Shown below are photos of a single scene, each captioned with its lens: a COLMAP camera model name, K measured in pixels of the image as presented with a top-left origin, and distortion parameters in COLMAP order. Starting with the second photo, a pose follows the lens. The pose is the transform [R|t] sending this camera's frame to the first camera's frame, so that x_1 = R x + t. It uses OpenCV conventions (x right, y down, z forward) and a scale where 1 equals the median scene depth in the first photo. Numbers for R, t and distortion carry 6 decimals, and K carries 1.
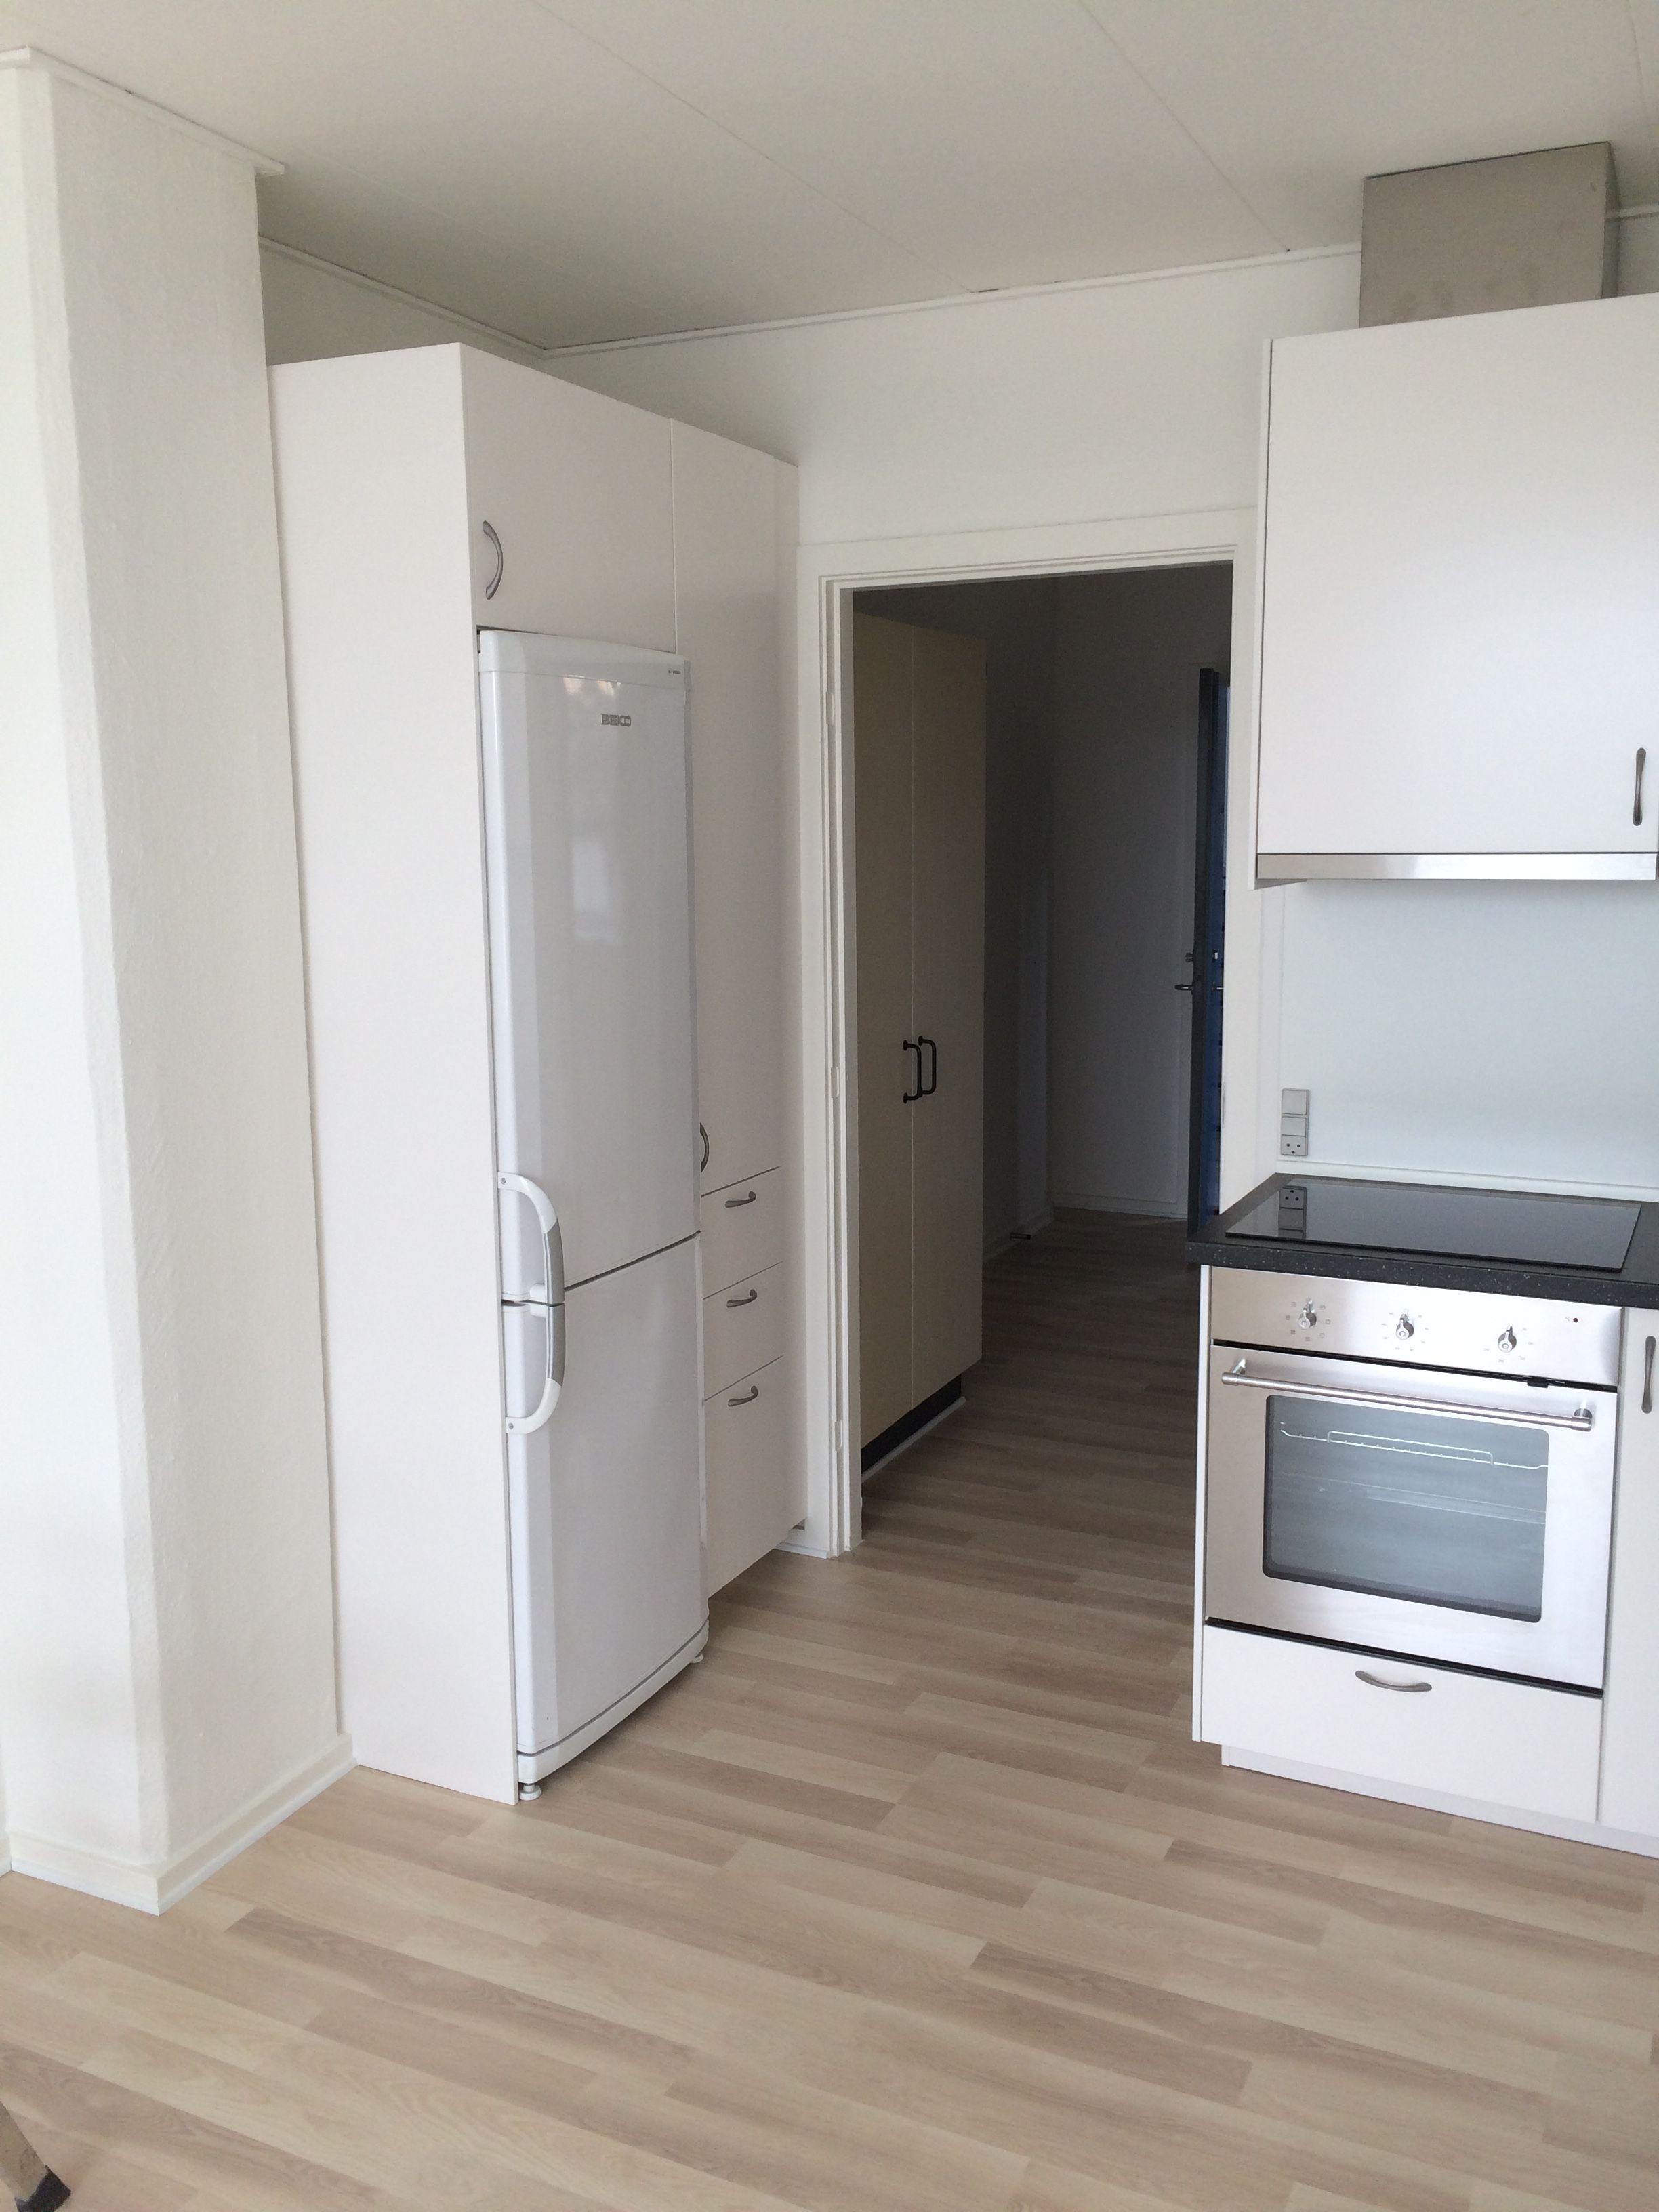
lens RADIAL K [[1910.3, 0, 829.5], [0, 1910.3, 1106.0], [0, 0, 1]] dist [0.107560, -0.108644]
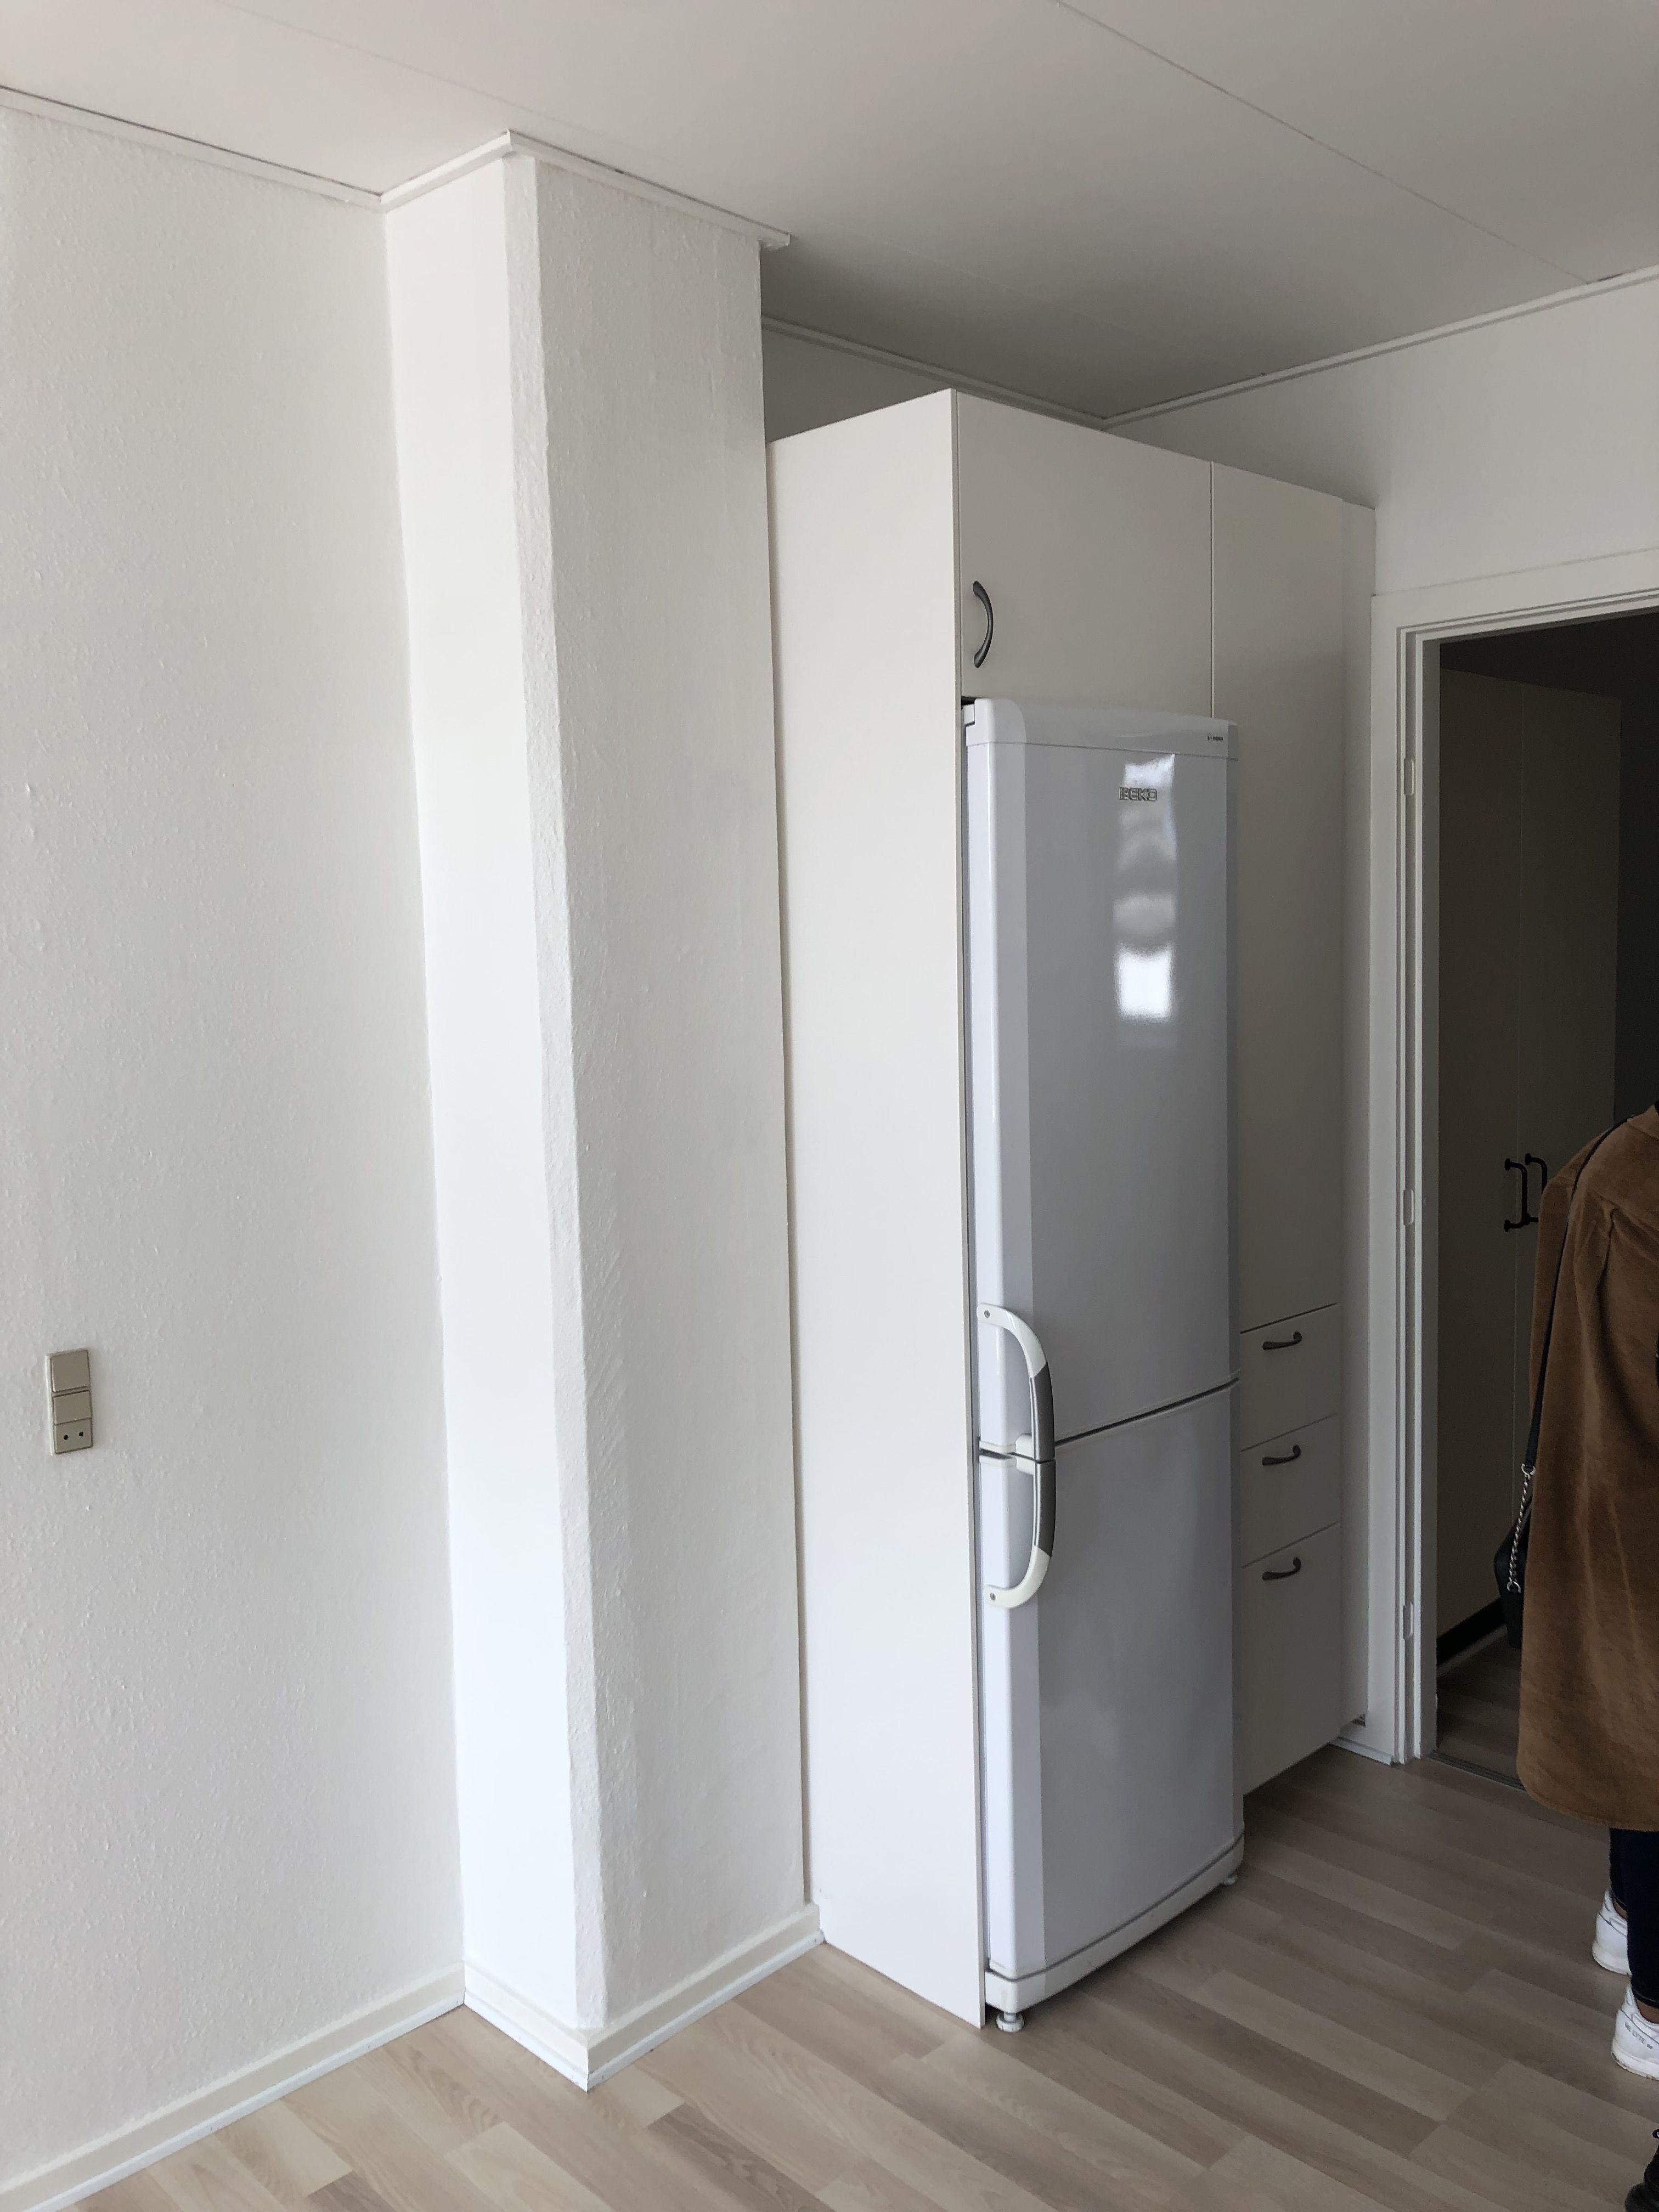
lens RADIAL K [[1809.6, 0, 829.5], [0, 1809.6, 1106.0], [0, 0, 1]] dist [0.029506, -0.005926]
pose [[0.938532, 0.017660, -0.344740, 0.051659], [-0.034590, 0.998475, -0.043020, -0.018112], [0.343455, 0.052300, 0.937712, 0.187961]]
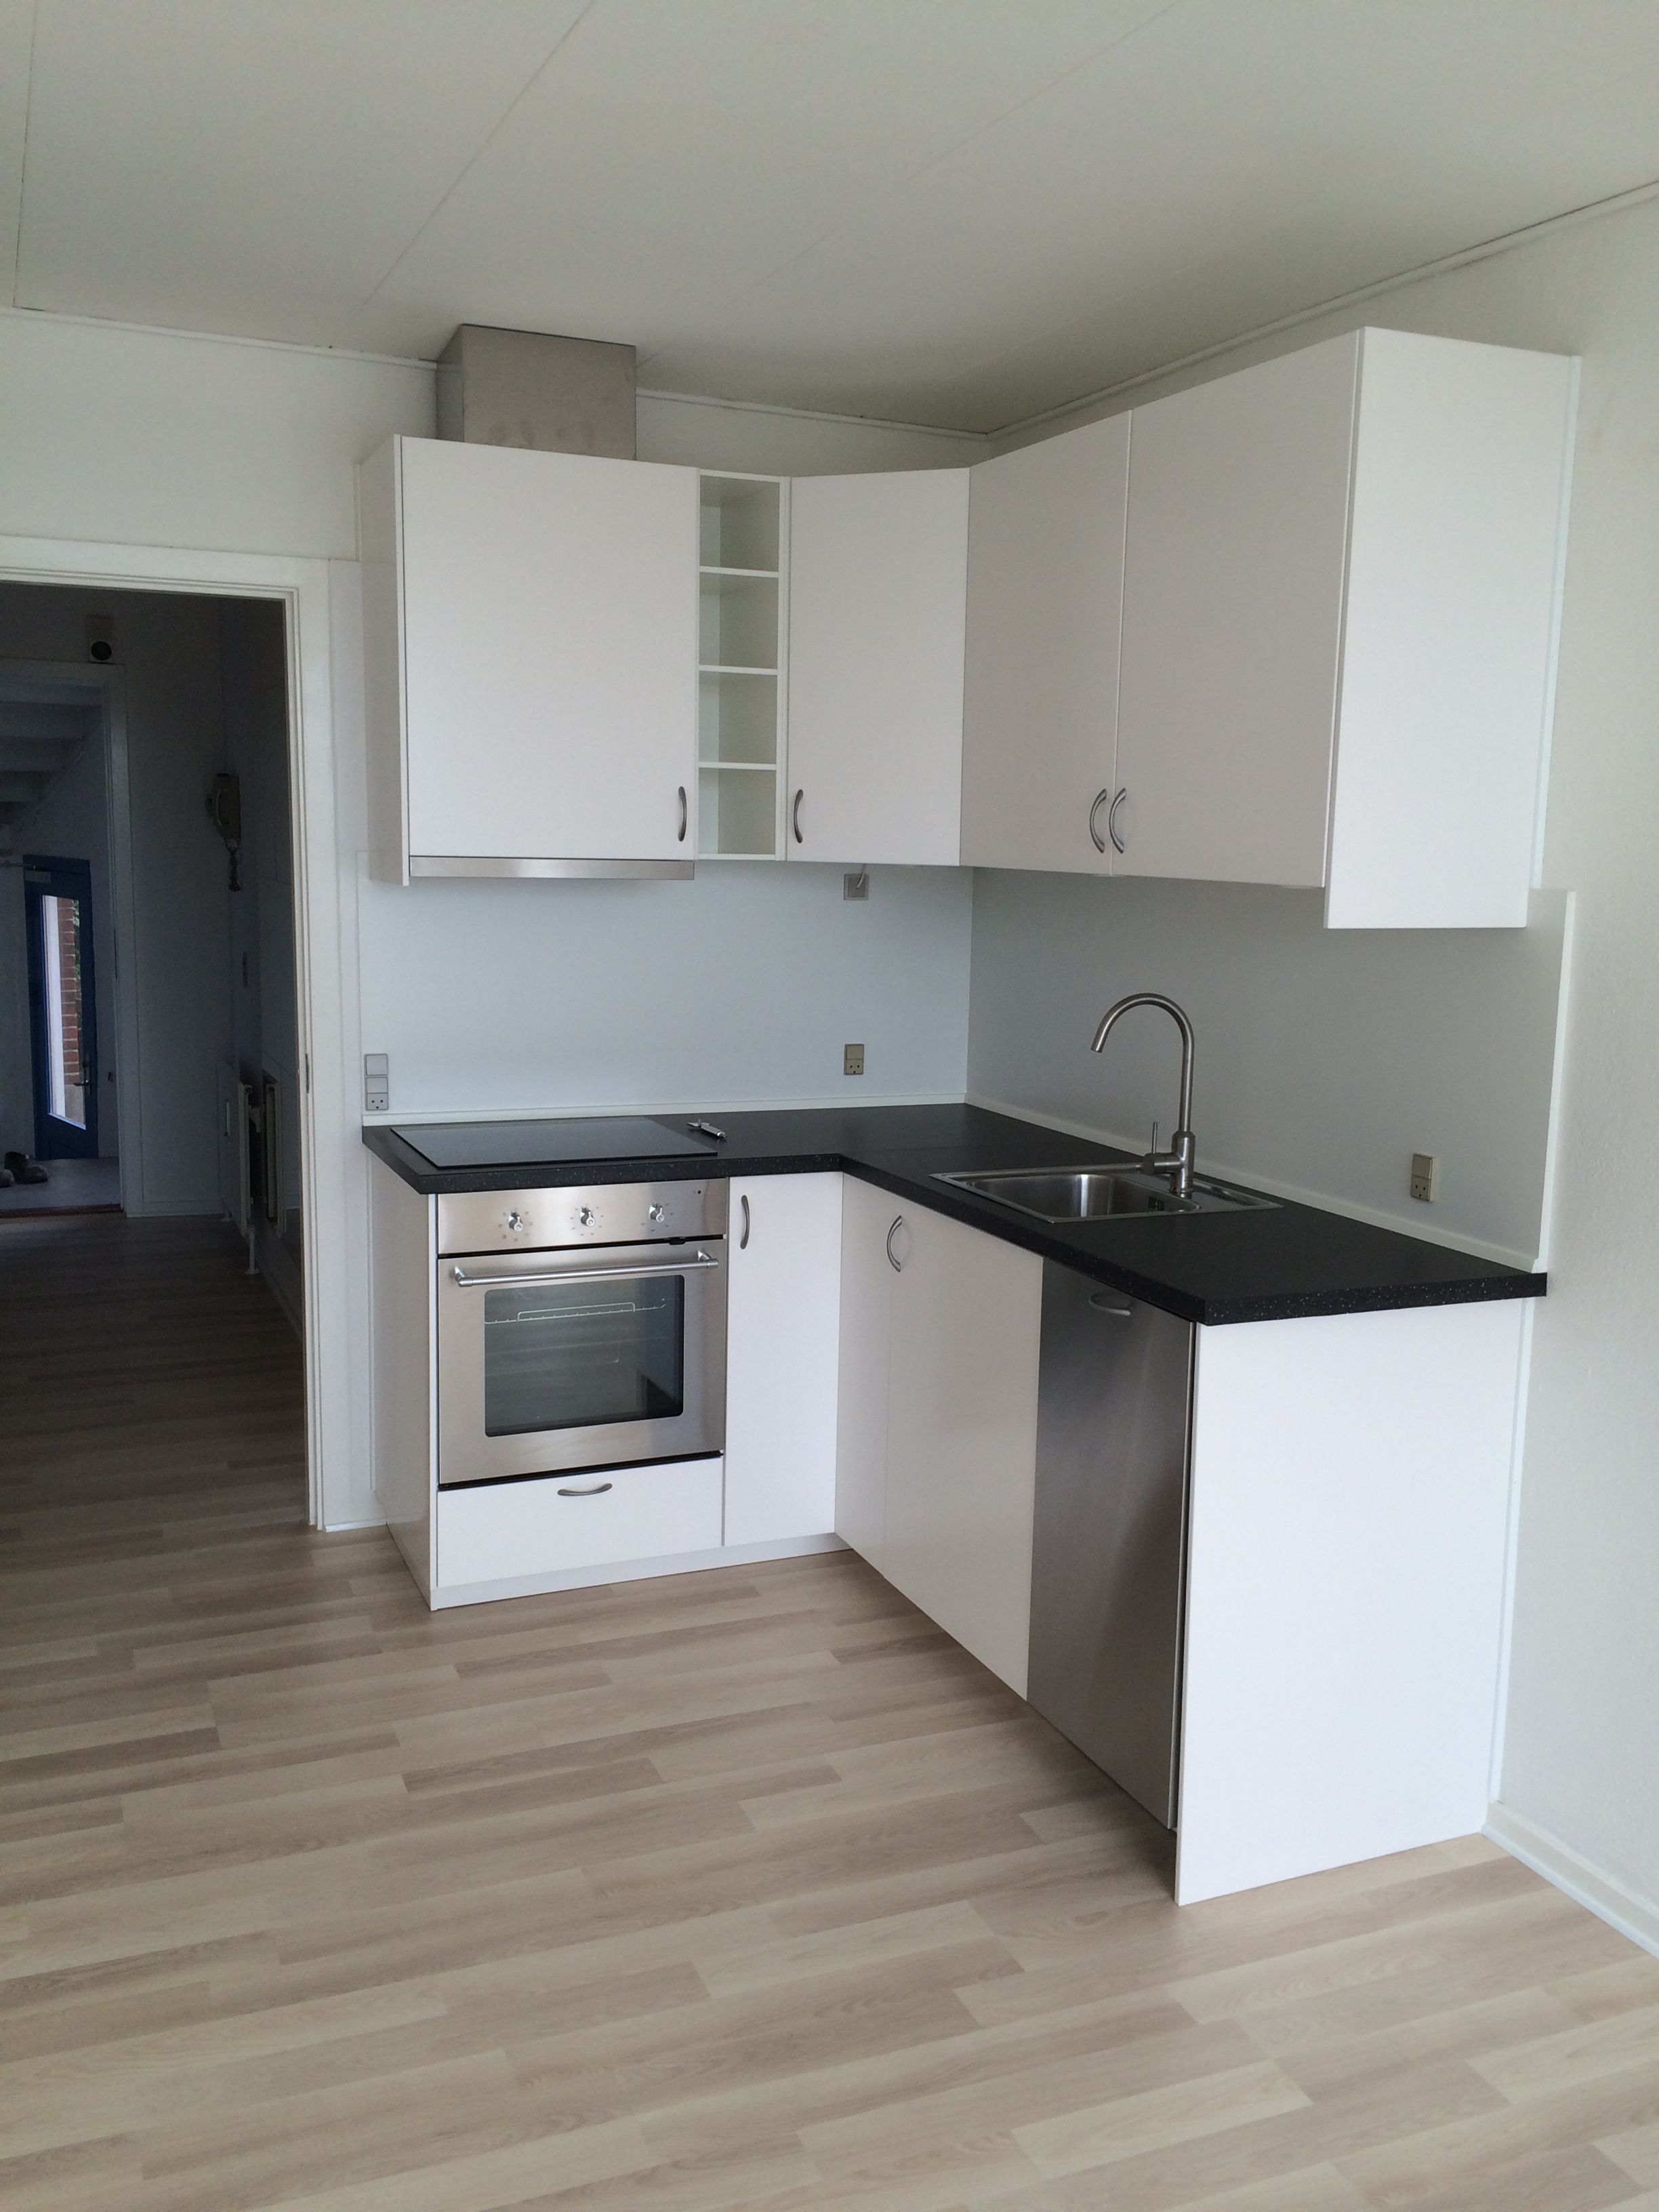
lens RADIAL K [[1910.3, 0, 829.5], [0, 1910.3, 1106.0], [0, 0, 1]] dist [0.107560, -0.108644]
pose [[0.649680, -0.082081, 0.755764, -0.550225], [0.086625, 0.995672, 0.033671, 0.008931], [-0.755256, 0.043593, 0.653978, 0.015453]]
